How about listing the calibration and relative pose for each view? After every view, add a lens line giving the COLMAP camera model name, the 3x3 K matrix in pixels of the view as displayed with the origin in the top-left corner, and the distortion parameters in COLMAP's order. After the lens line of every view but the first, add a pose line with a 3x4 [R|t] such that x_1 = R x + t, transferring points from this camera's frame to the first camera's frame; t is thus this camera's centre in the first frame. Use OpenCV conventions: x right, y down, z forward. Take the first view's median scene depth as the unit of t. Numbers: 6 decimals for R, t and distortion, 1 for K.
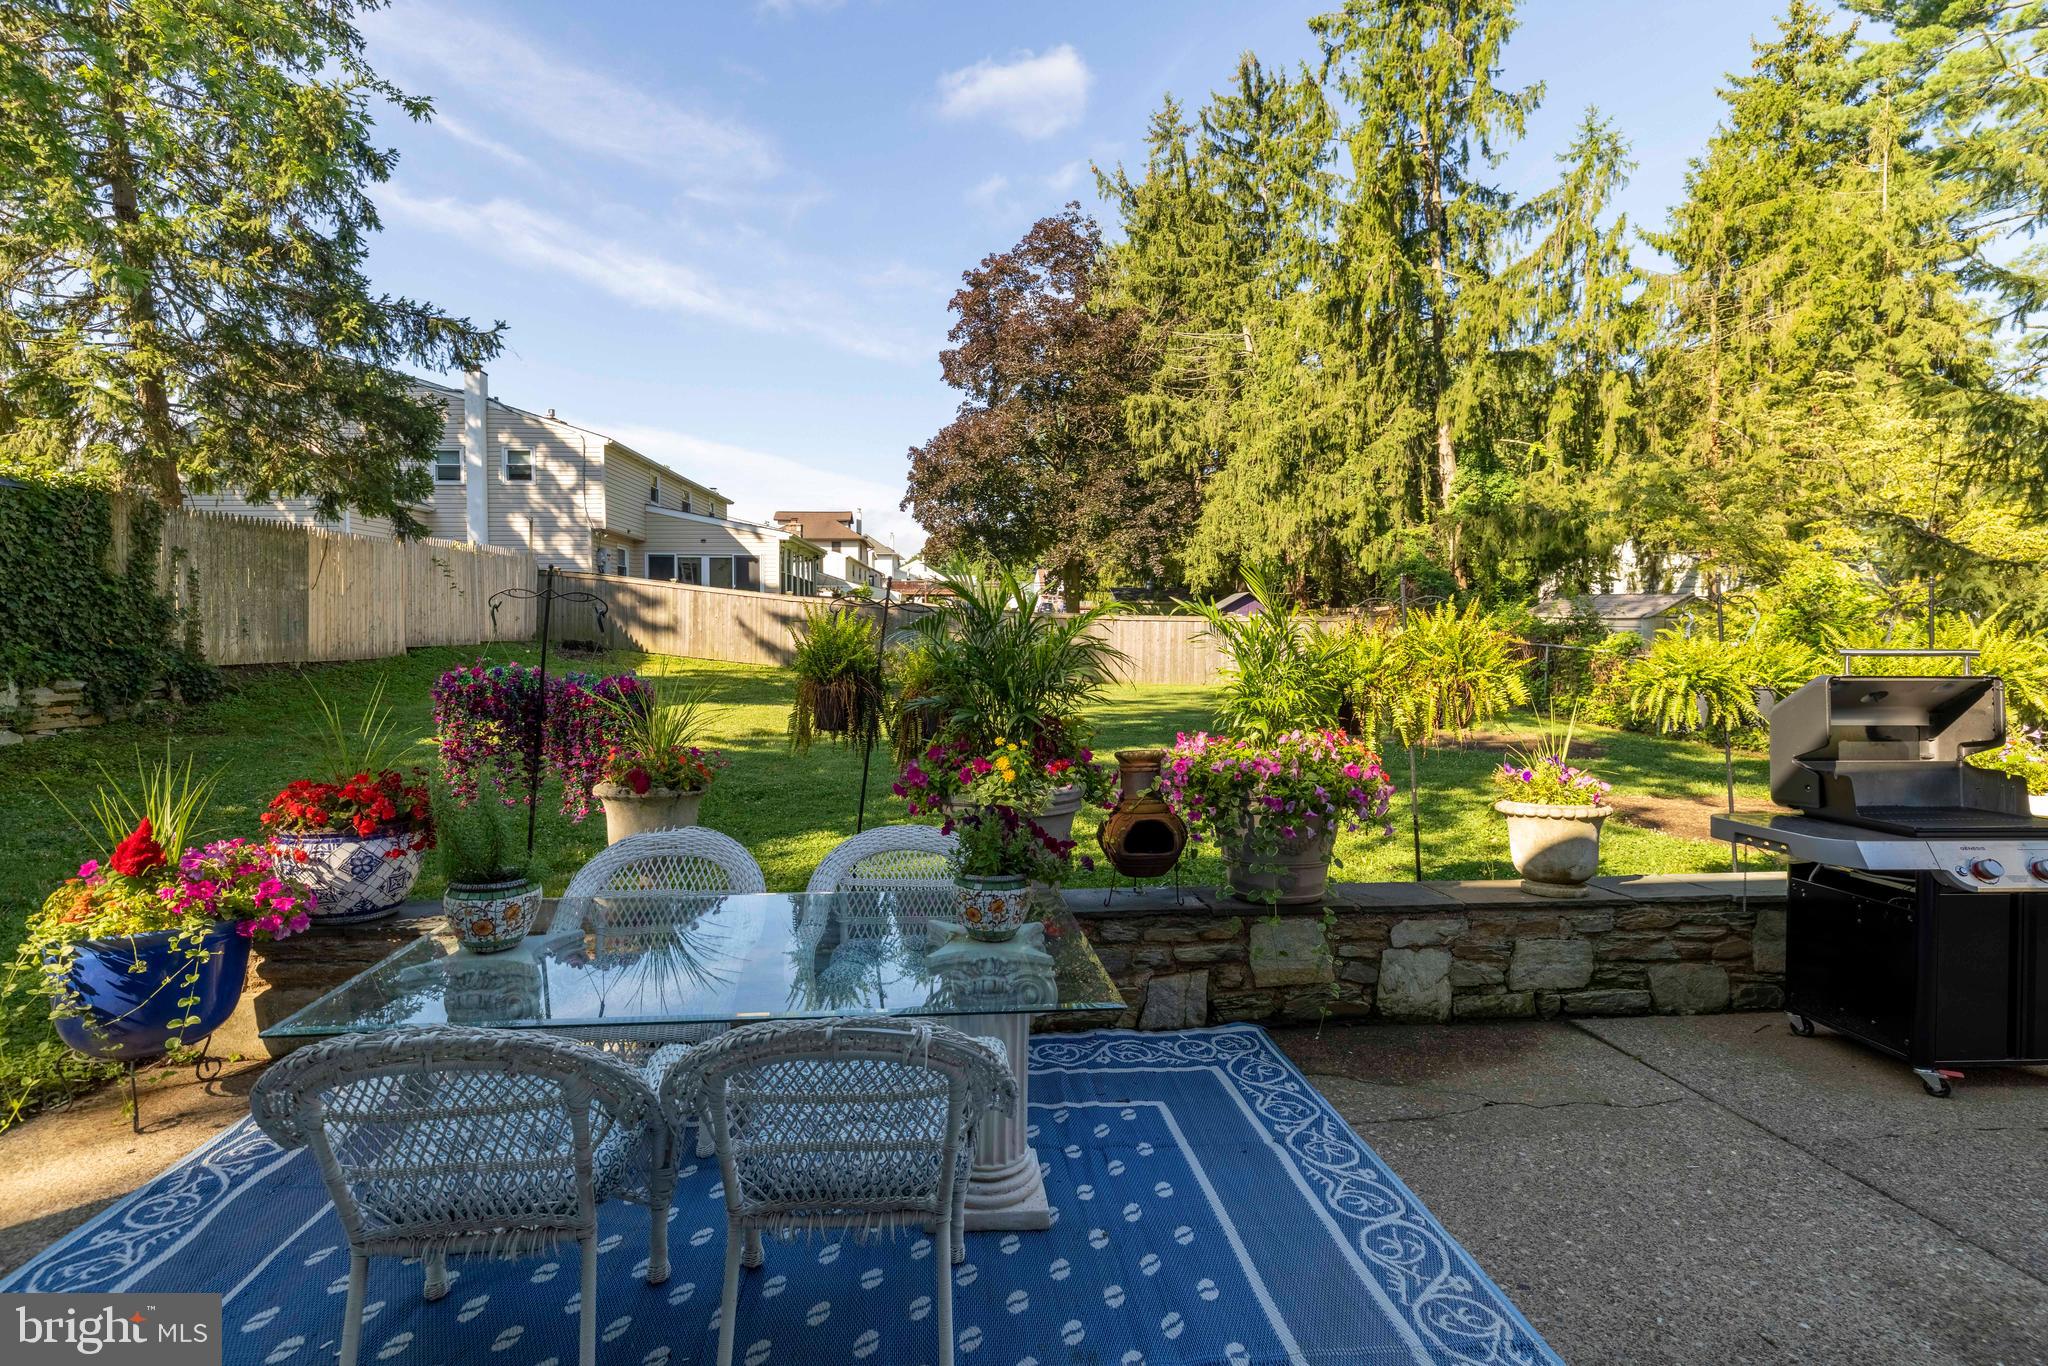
lens RADIAL K [[968.1, 0, 1022.3], [0, 968.1, 669.8], [0, 0, 1]] dist [-0.000916, 0.000649]
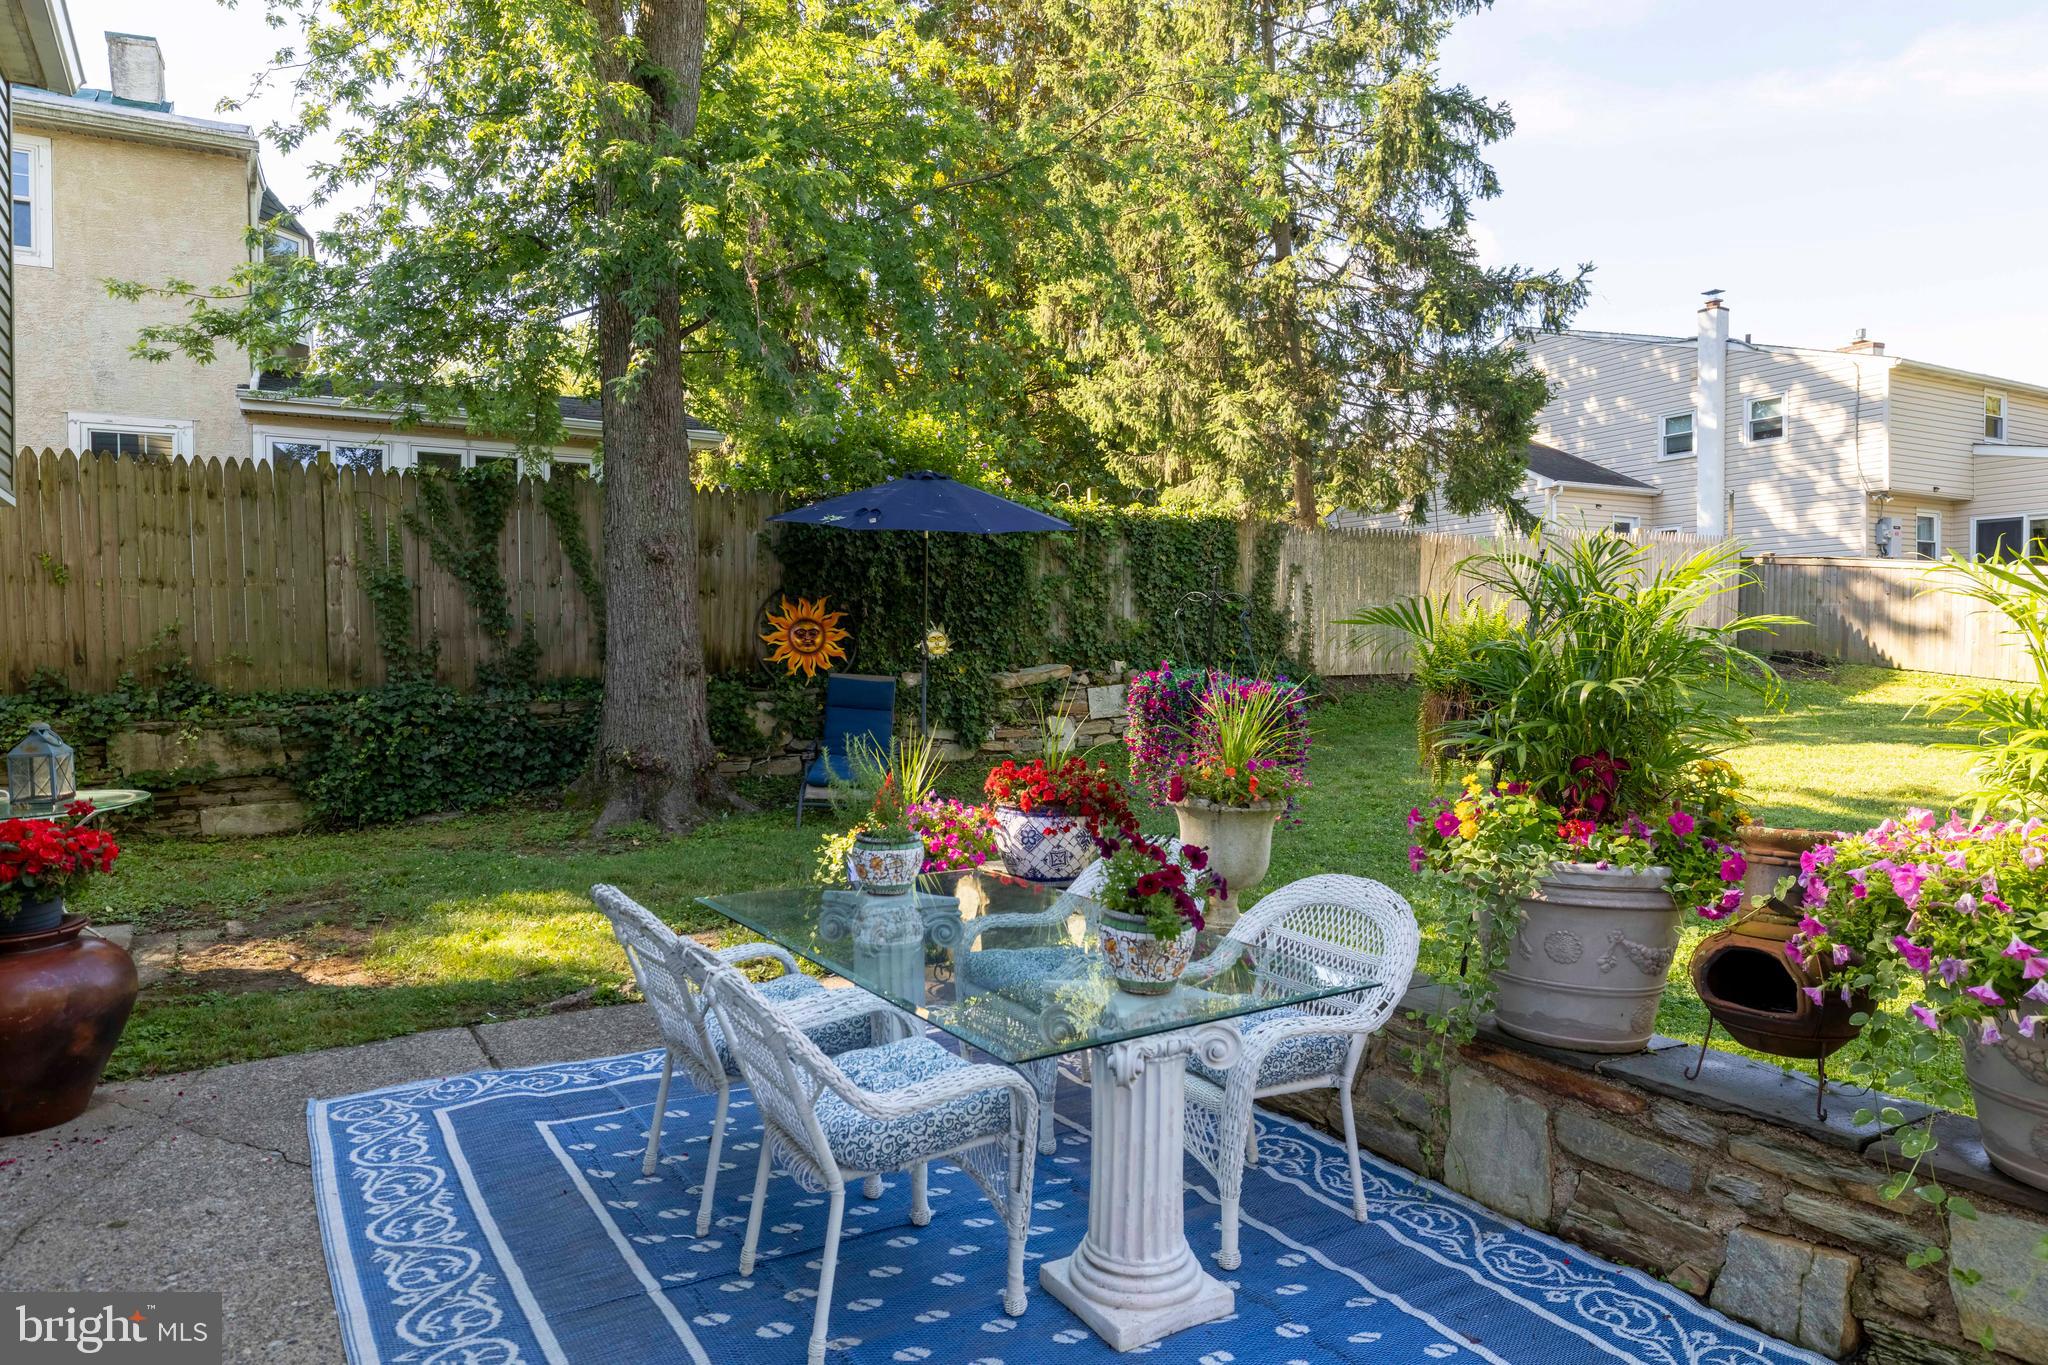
lens RADIAL K [[1251.9, 0, 1012.8], [0, 1251.9, 669.7], [0, 0, 1]] dist [0.011911, -0.002980]
pose [[0.439354, 0.007197, -0.898285, 0.103119], [-0.023280, 0.999723, -0.003377, 0.000804], [0.898012, 0.022395, 0.439400, 0.048558]]
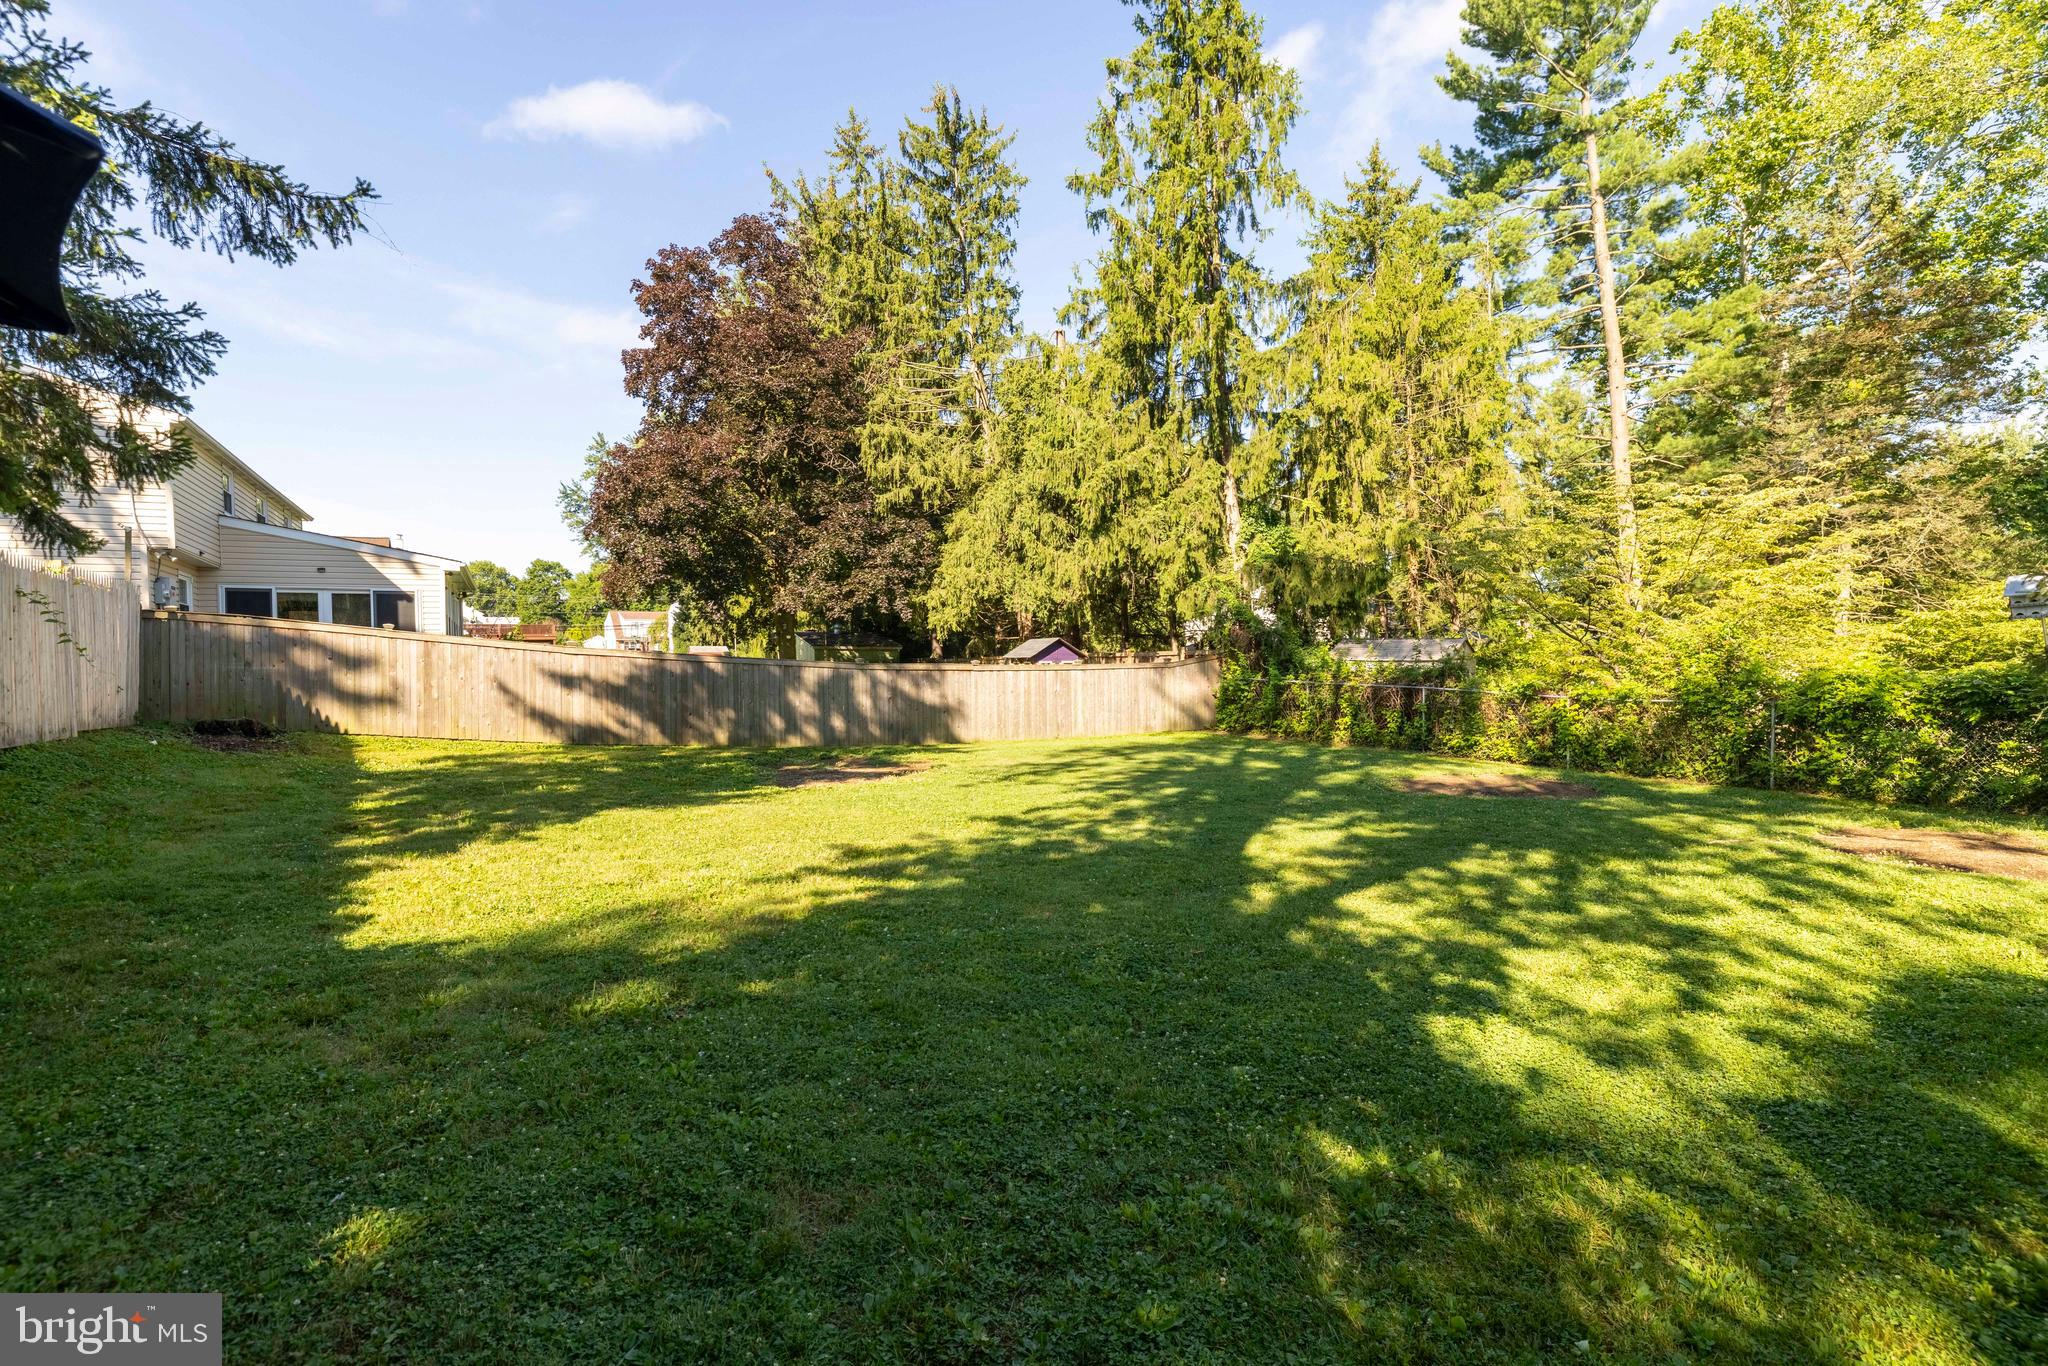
lens RADIAL K [[968.1, 0, 1022.2], [0, 968.1, 685.2], [0, 0, 1]] dist [-0.000916, 0.000649]
pose [[0.894668, -0.029626, 0.445748, -0.215118], [0.041323, 0.999009, -0.016542, -0.018631], [-0.444816, 0.033220, 0.895006, 0.156262]]
